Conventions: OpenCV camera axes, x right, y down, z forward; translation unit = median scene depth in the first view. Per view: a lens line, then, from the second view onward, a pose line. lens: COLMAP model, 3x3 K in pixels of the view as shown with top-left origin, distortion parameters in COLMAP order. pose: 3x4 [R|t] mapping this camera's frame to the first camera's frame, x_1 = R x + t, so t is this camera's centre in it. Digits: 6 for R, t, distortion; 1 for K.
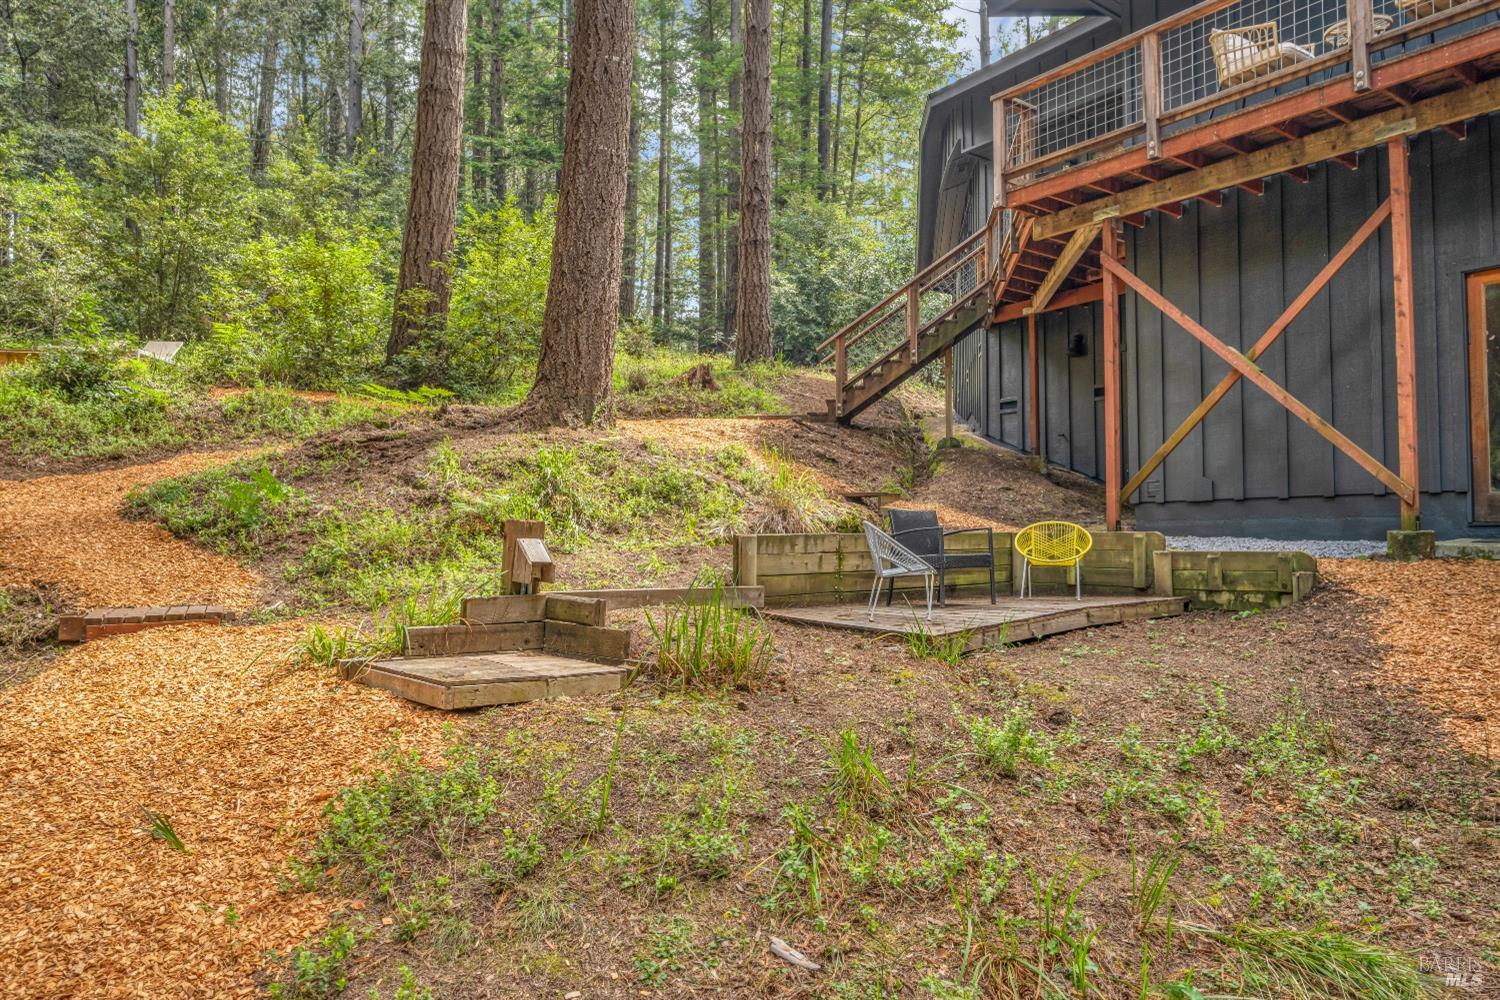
lens RADIAL K [[949.8, 0, 751.0], [0, 949.8, 502.2], [0, 0, 1]] dist [0.002113, 0.000455]
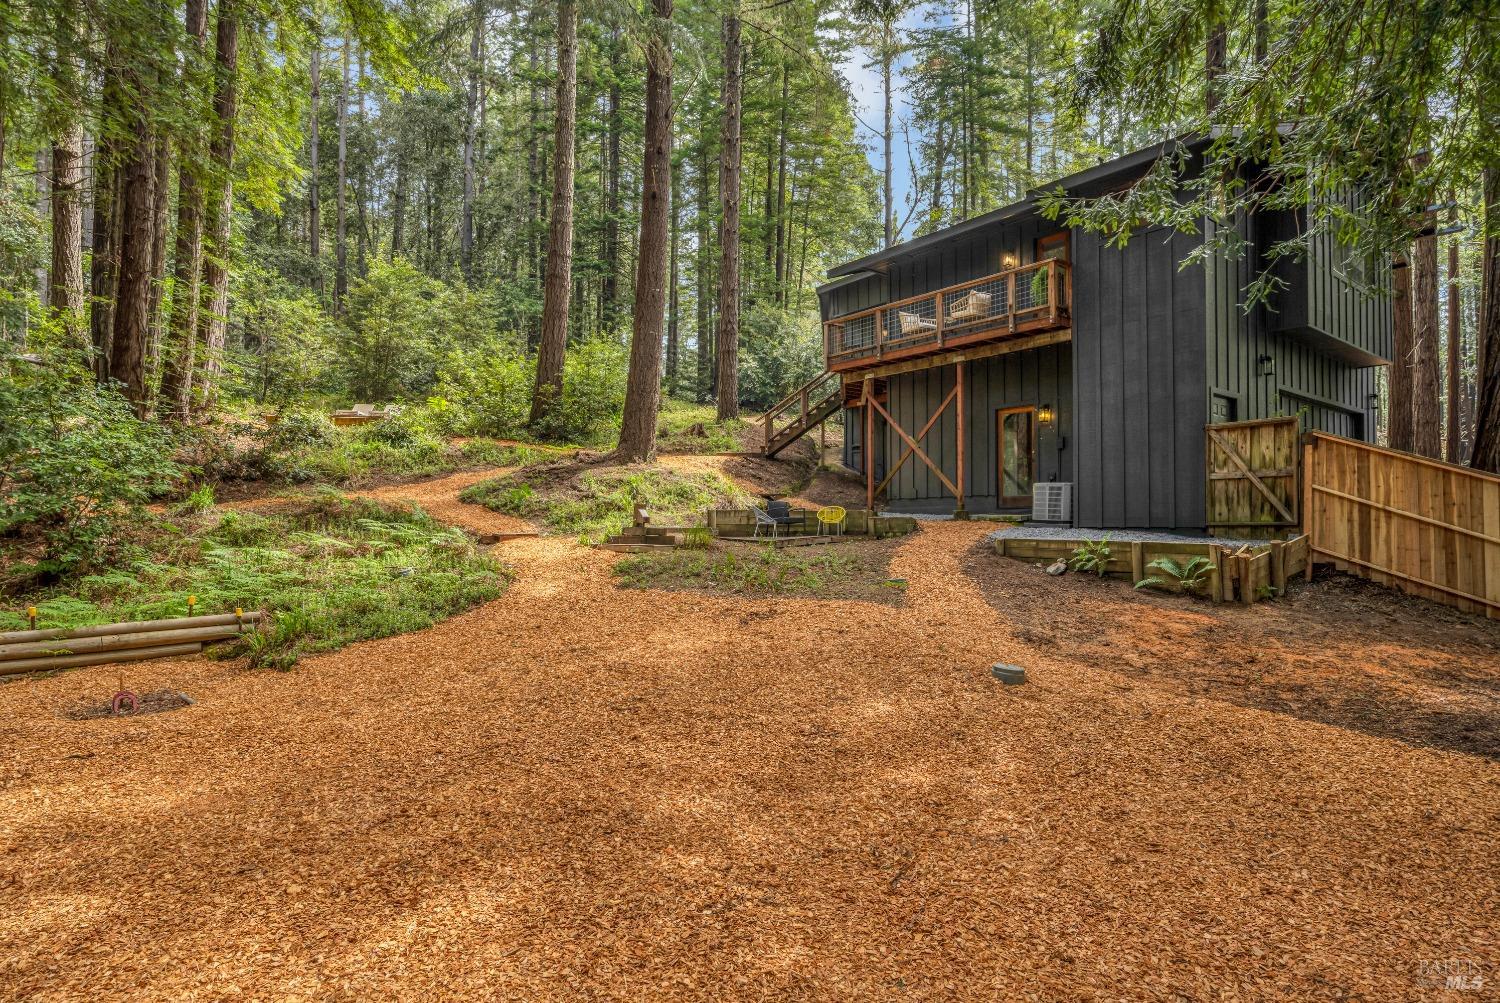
lens RADIAL K [[789.4, 0, 748.7], [0, 789.4, 498.0], [0, 0, 1]] dist [-0.000806, 0.002469]
pose [[0.999932, 0.005416, 0.010283, 0.045085], [-0.005435, 0.999984, 0.001819, -0.003012], [-0.010273, -0.001875, 0.999945, -0.766383]]
